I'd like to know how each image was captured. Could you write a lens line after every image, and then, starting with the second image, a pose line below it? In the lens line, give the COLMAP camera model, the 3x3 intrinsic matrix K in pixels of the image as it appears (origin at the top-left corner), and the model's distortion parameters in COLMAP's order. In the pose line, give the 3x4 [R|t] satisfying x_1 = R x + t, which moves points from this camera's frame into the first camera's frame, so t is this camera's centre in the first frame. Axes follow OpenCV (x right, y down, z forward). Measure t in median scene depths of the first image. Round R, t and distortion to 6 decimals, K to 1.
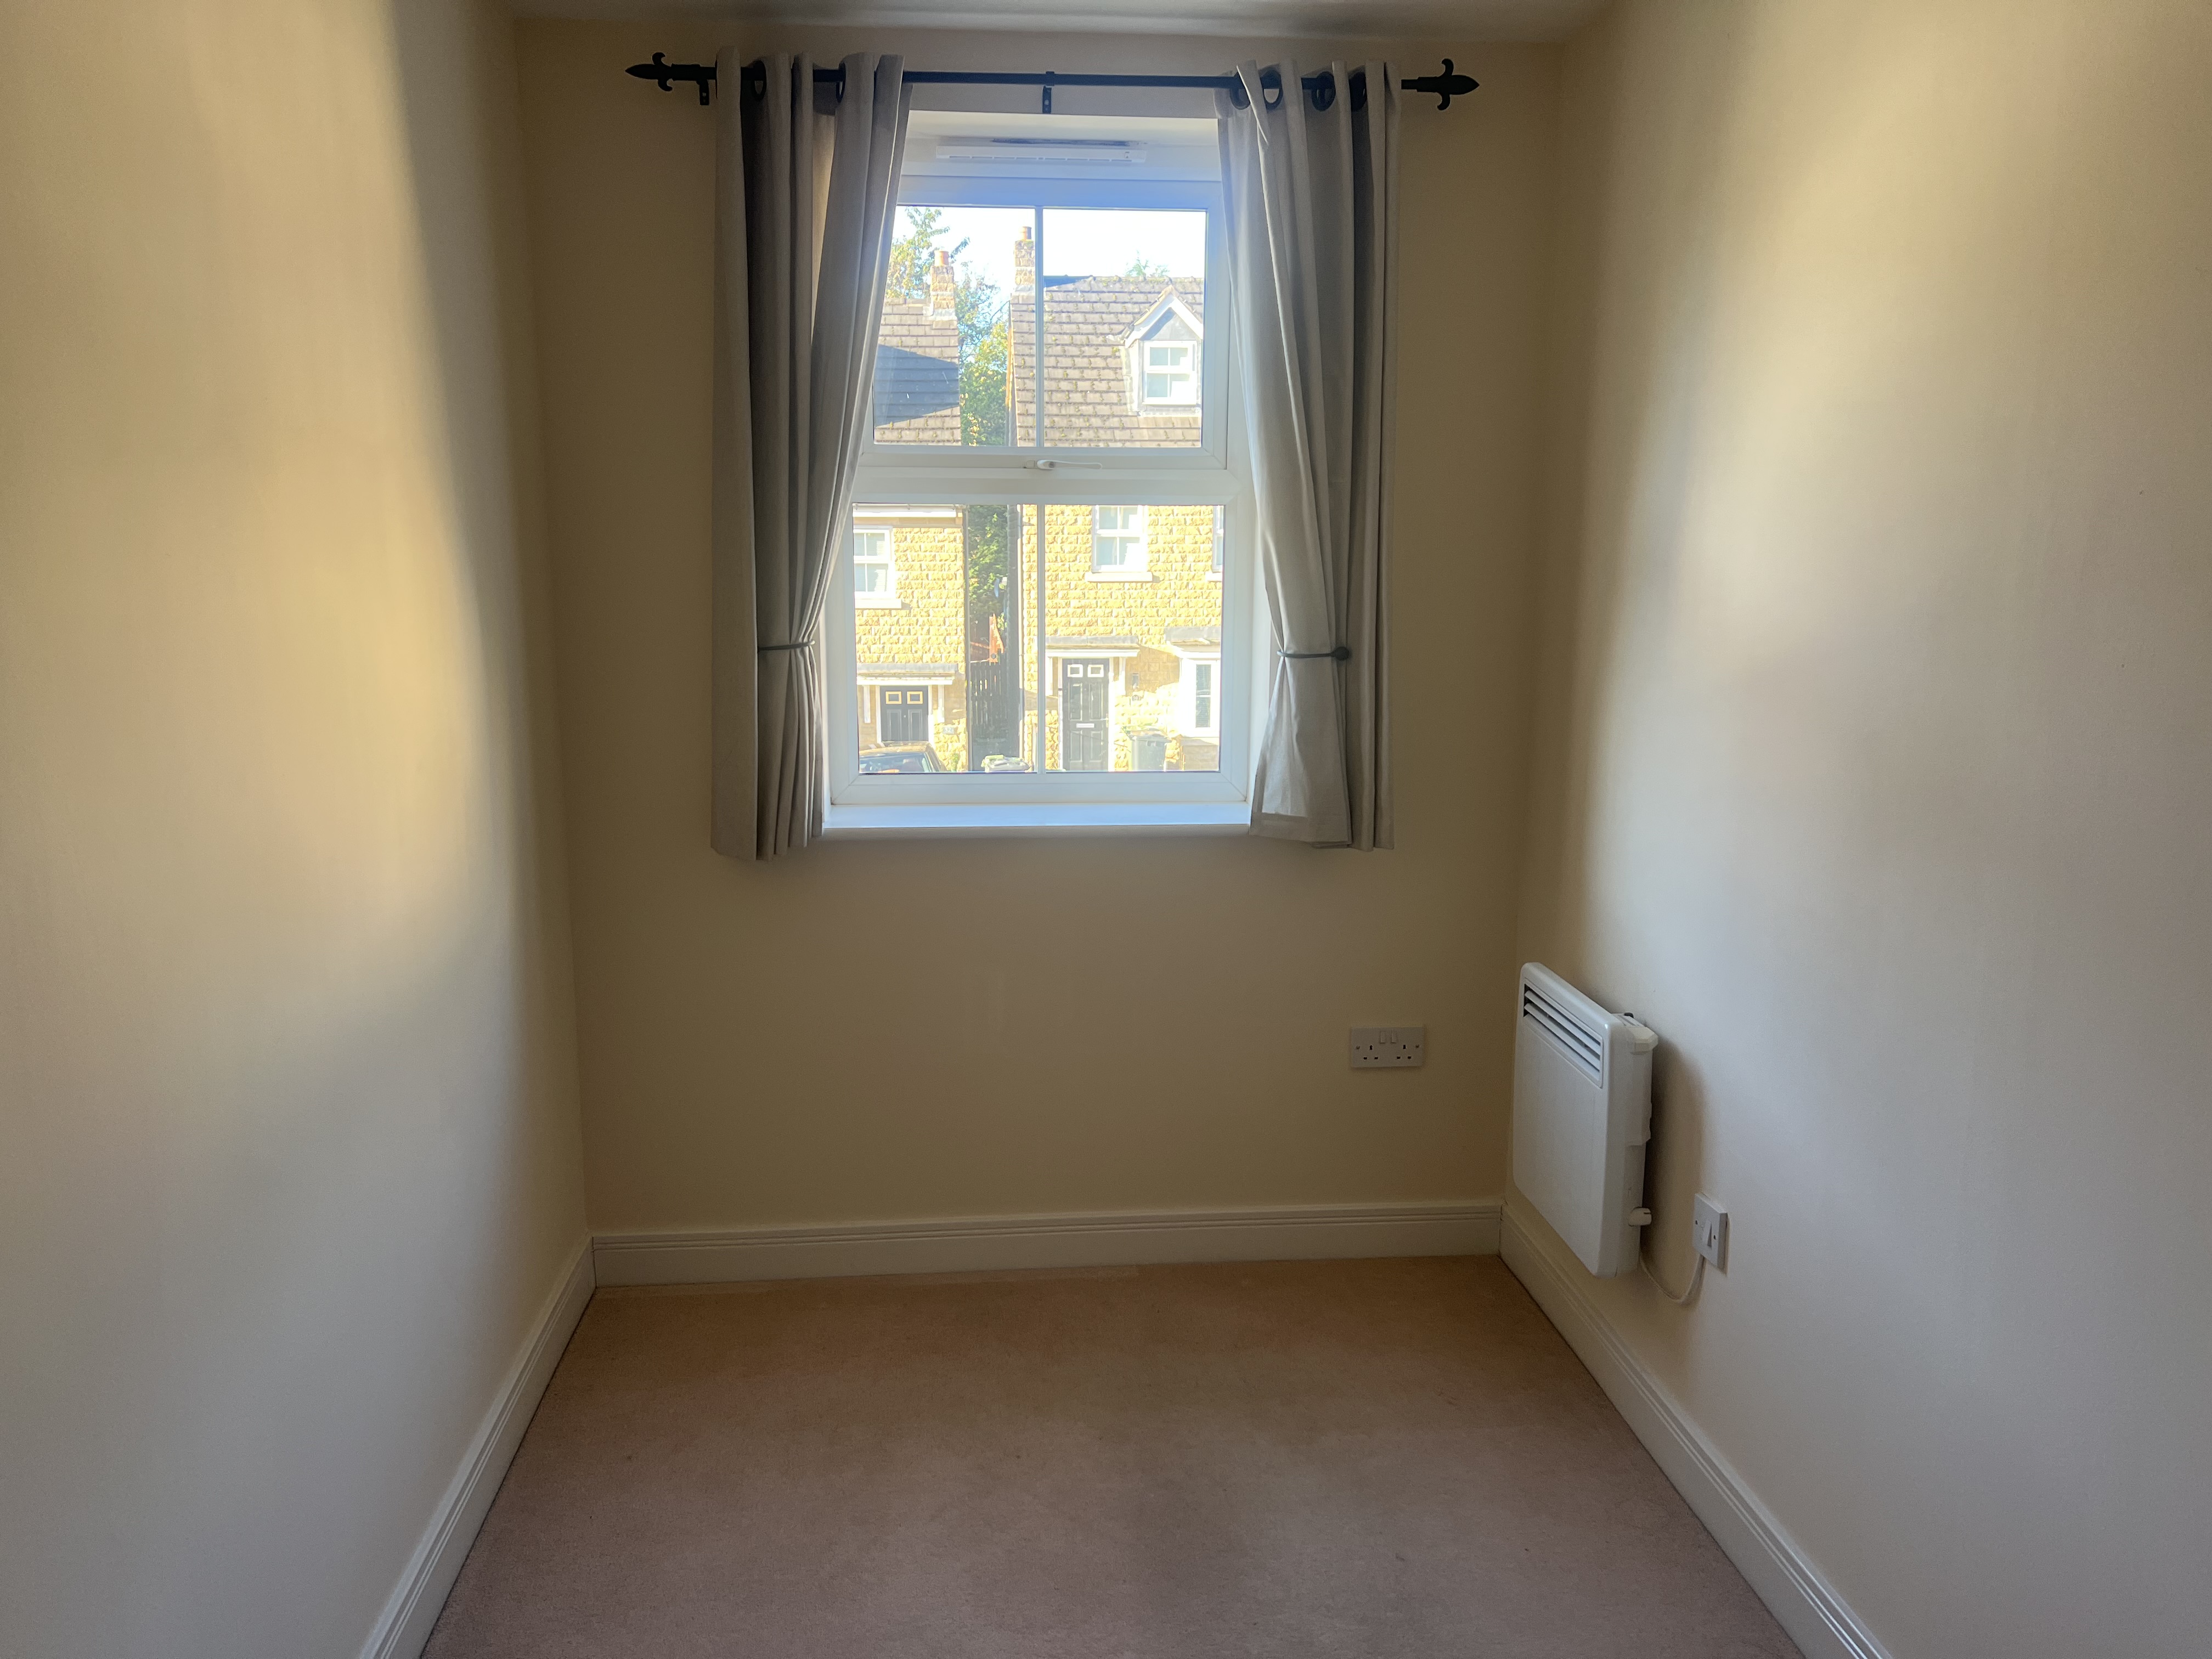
lens RADIAL K [[1684.4, 0, 1097.0], [0, 1684.4, 817.9], [0, 0, 1]] dist [0.150457, -0.270306]
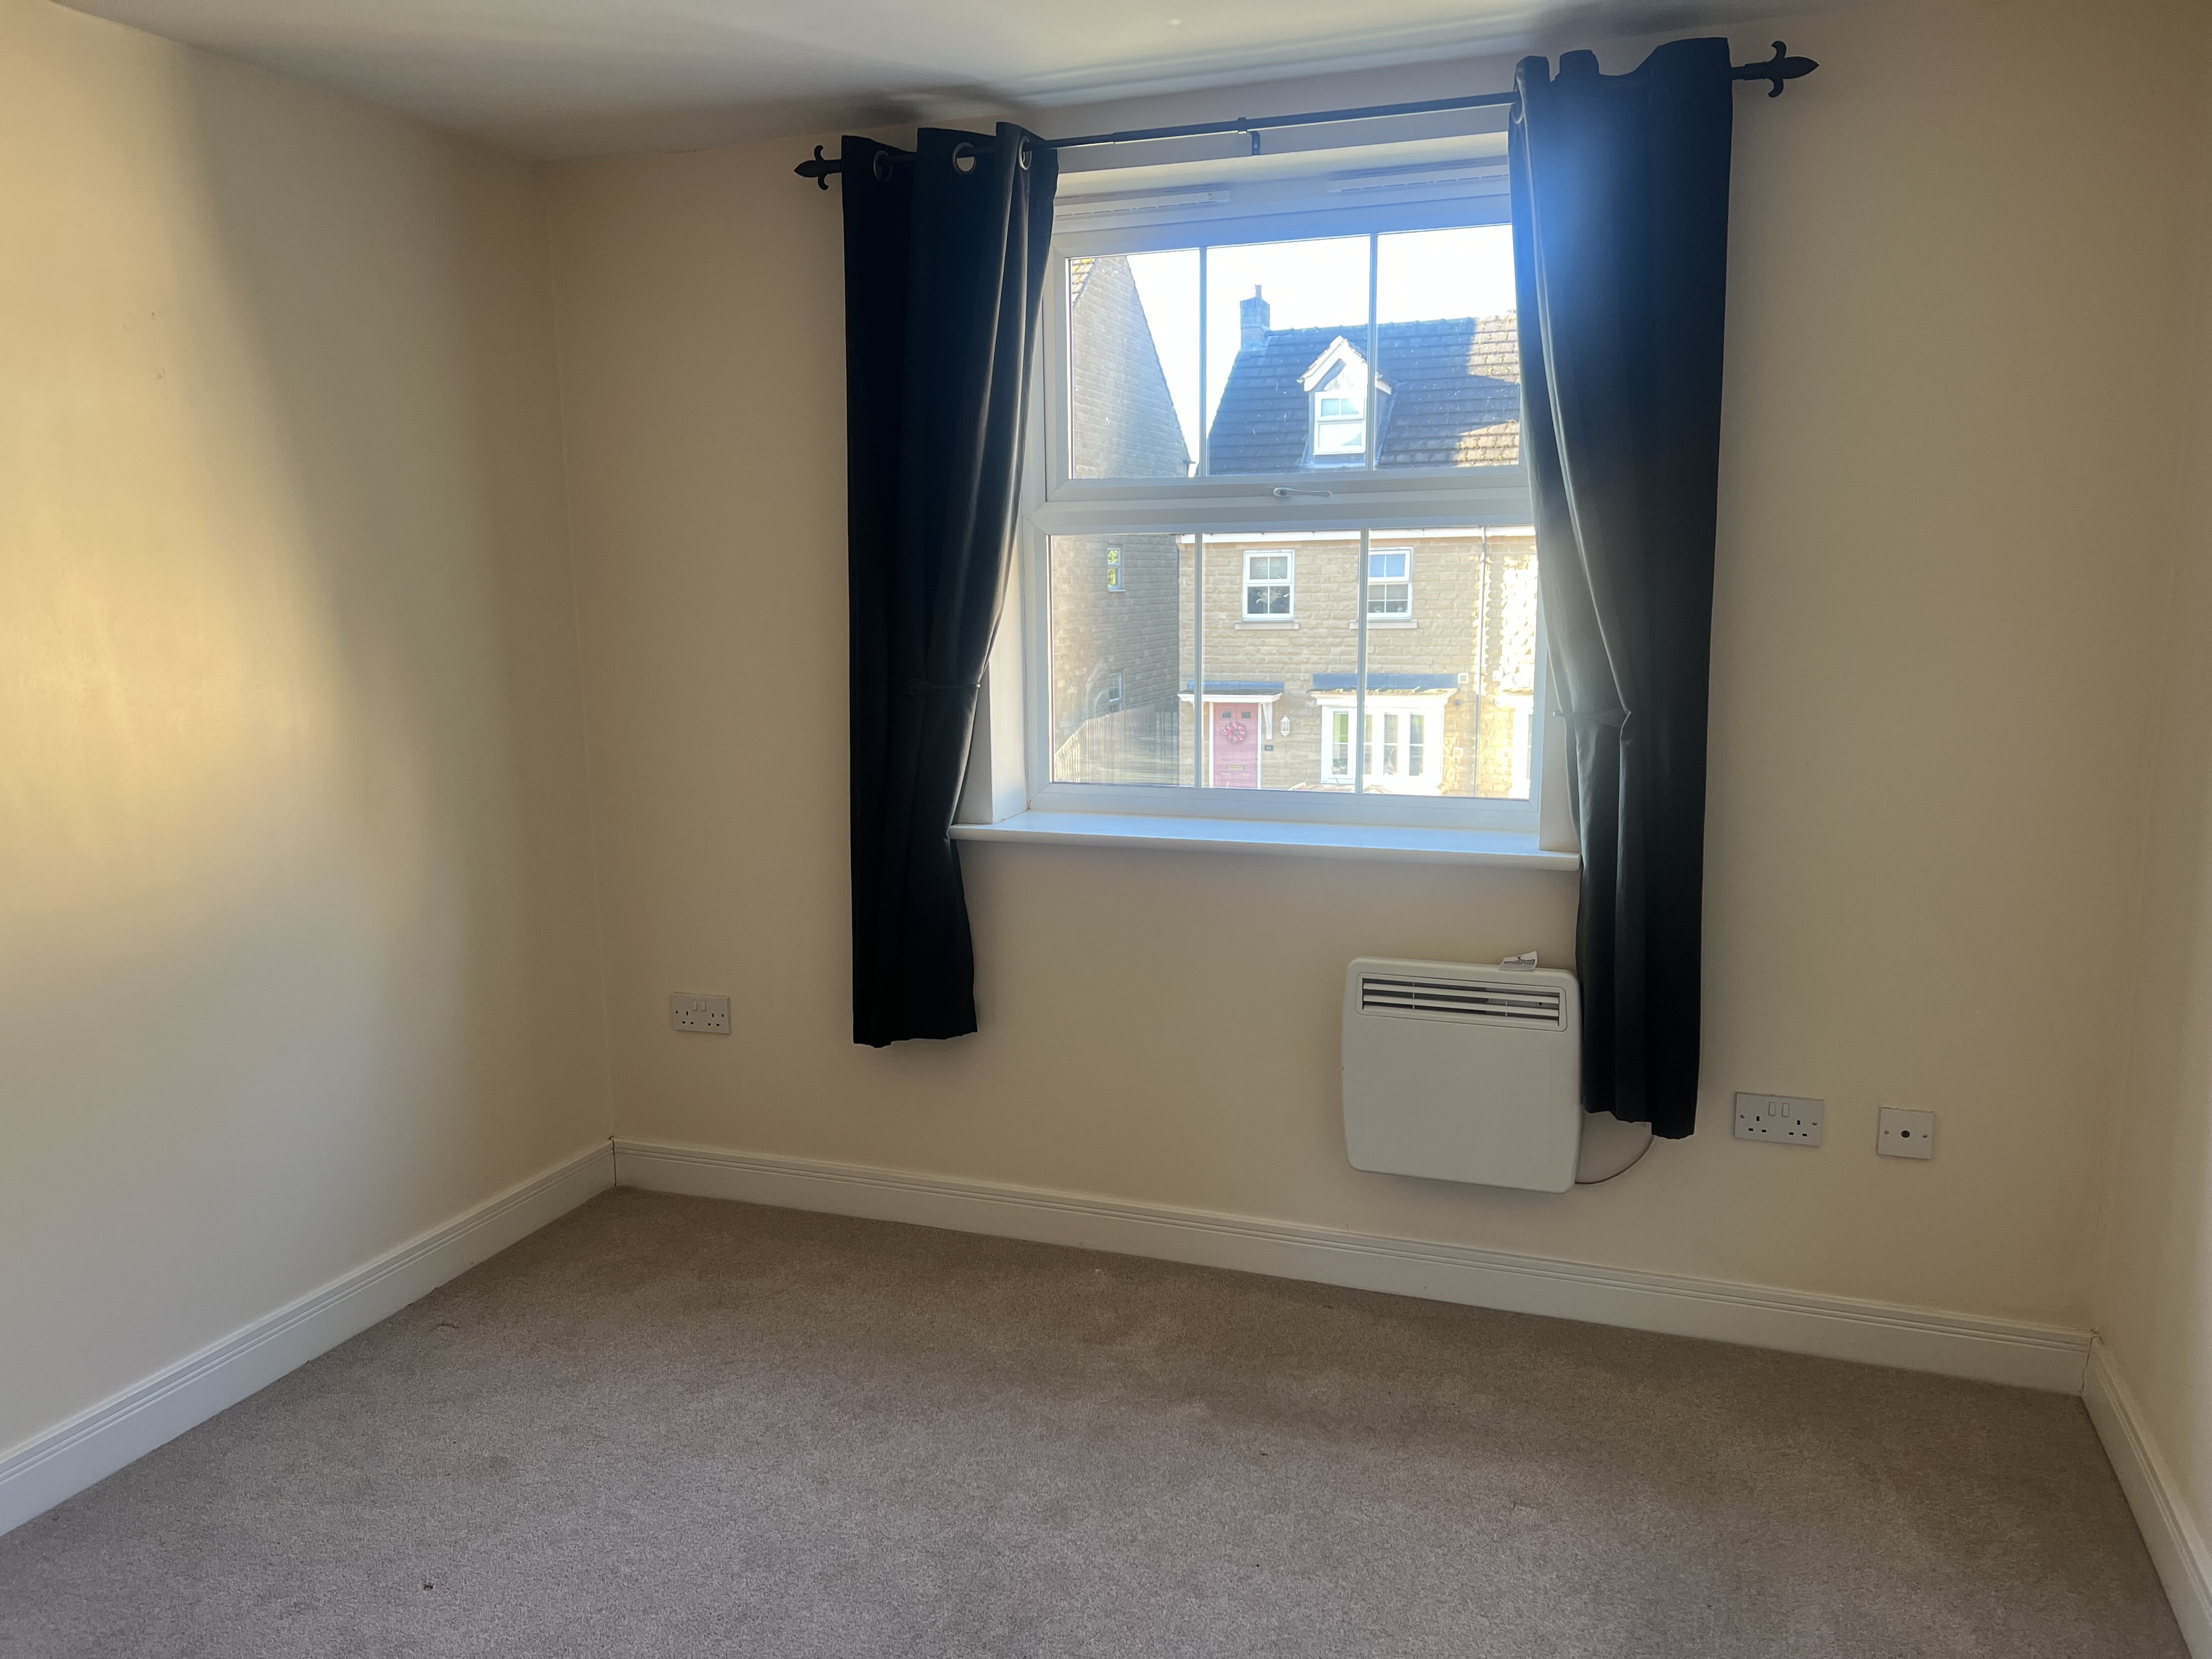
lens RADIAL K [[1732.8, 0, 1106.0], [0, 1732.8, 829.5], [0, 0, 1]] dist [-0.004076, 0.000125]
pose [[0.909168, 0.055491, -0.412716, 0.307788], [-0.058760, 0.998261, 0.004780, -0.003606], [0.412263, 0.019906, 0.910847, 0.016501]]
